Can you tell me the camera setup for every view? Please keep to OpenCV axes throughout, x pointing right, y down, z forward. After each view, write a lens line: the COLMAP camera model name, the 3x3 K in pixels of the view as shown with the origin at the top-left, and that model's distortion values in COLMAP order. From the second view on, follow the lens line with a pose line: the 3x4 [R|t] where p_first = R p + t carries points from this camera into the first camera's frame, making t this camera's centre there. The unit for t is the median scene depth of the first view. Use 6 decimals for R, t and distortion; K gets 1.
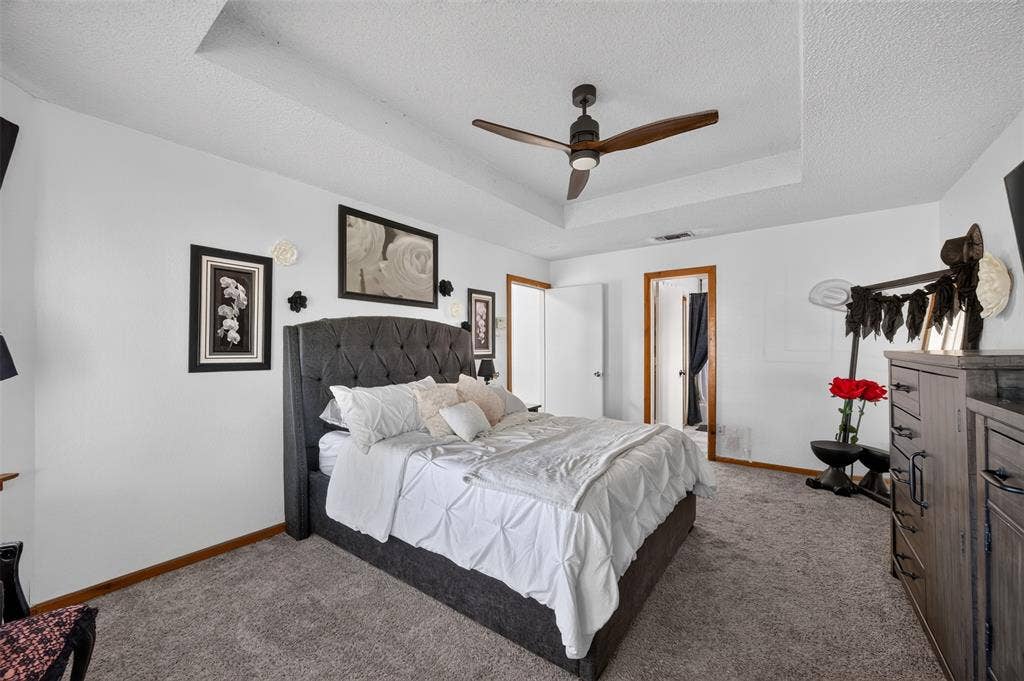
lens RADIAL K [[396.0, 0, 519.7], [0, 396.0, 342.8], [0, 0, 1]] dist [-0.020413, 0.000851]
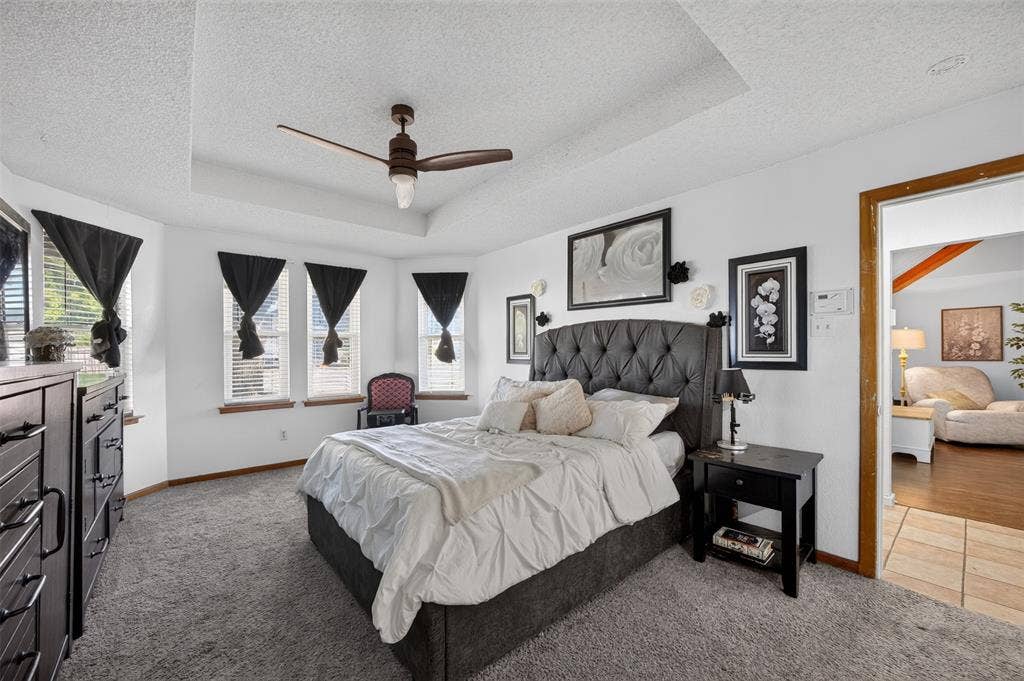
lens RADIAL K [[396.0, 0, 513.4], [0, 396.0, 349.1], [0, 0, 1]] dist [-0.020413, 0.000851]
pose [[-0.218669, 0.009014, -0.975757, 0.644425], [0.024166, 0.999701, 0.003820, -0.001446], [0.975500, -0.022744, -0.218821, 0.877650]]
